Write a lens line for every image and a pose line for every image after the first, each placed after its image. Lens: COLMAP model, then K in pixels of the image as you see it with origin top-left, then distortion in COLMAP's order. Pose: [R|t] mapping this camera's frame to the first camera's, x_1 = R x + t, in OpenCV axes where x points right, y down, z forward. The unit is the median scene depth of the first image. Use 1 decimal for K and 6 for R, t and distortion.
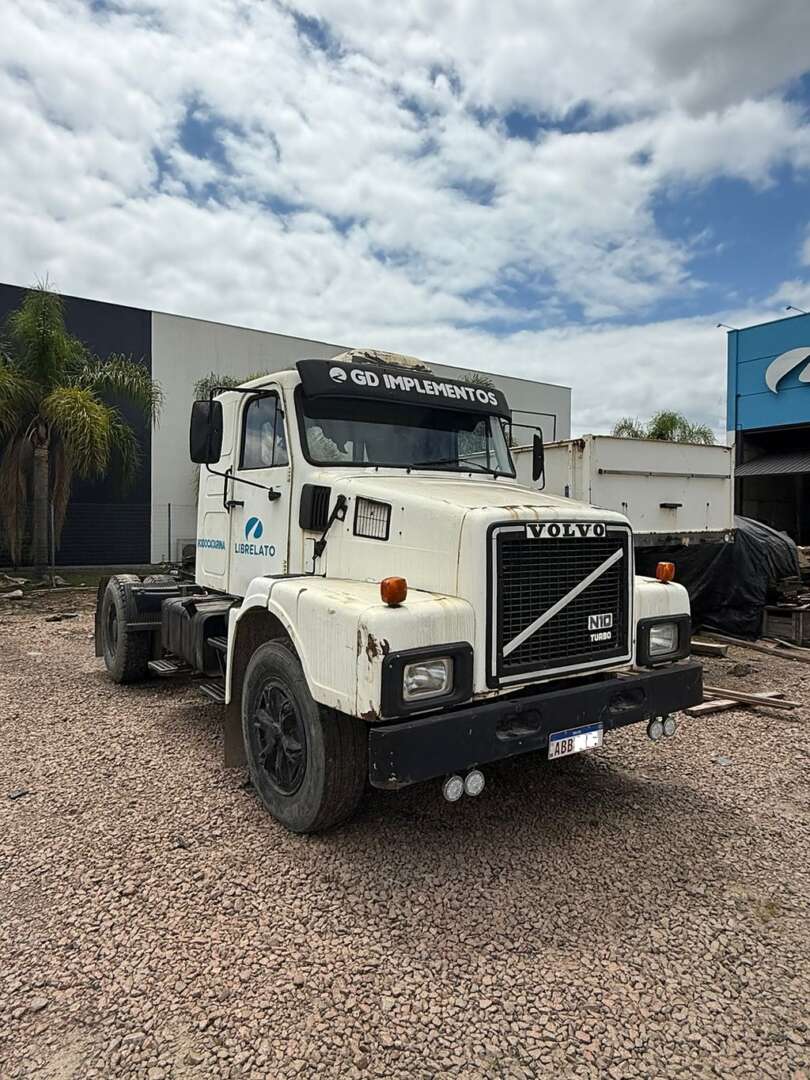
lens RADIAL K [[666.0, 0, 405.0], [0, 666.0, 540.0], [0, 0, 1]] dist [-0.000723, -0.002397]
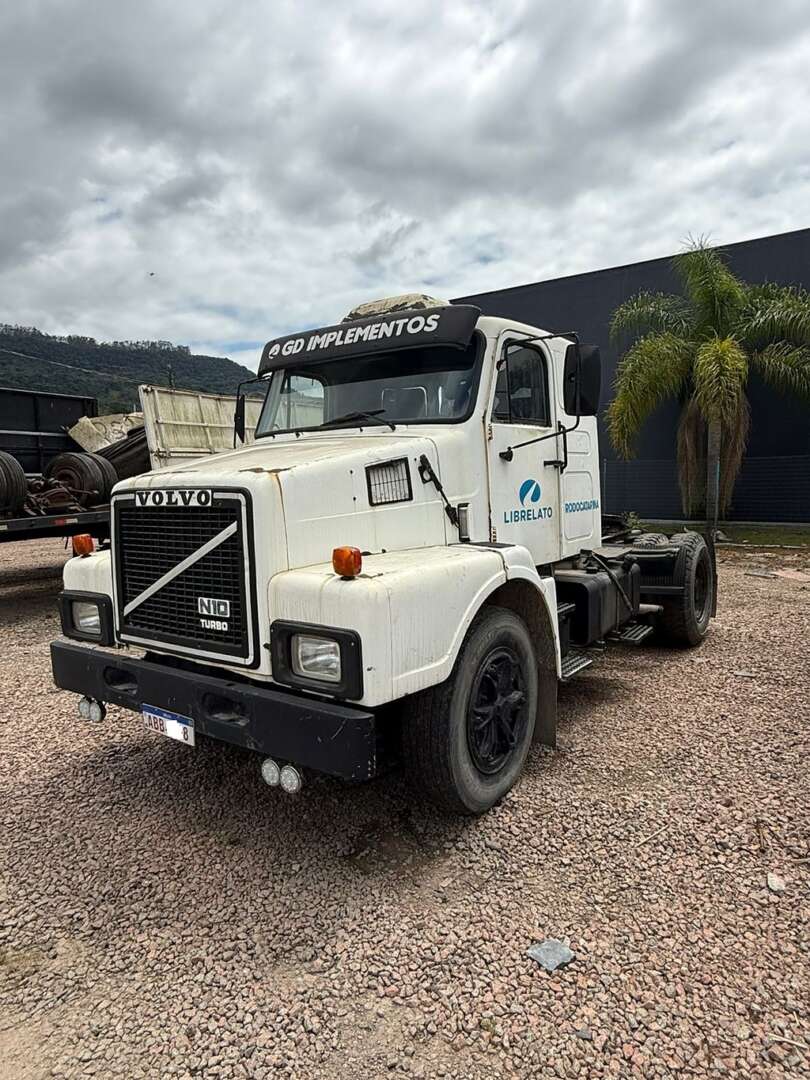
lens RADIAL K [[666.0, 0, 405.0], [0, 666.0, 540.0], [0, 0, 1]] dist [-0.000723, -0.002397]
pose [[0.335481, 0.069656, -0.939468, 1.171345], [-0.002620, 0.997328, 0.073010, -0.024001], [0.942043, -0.022032, 0.334767, 0.960614]]
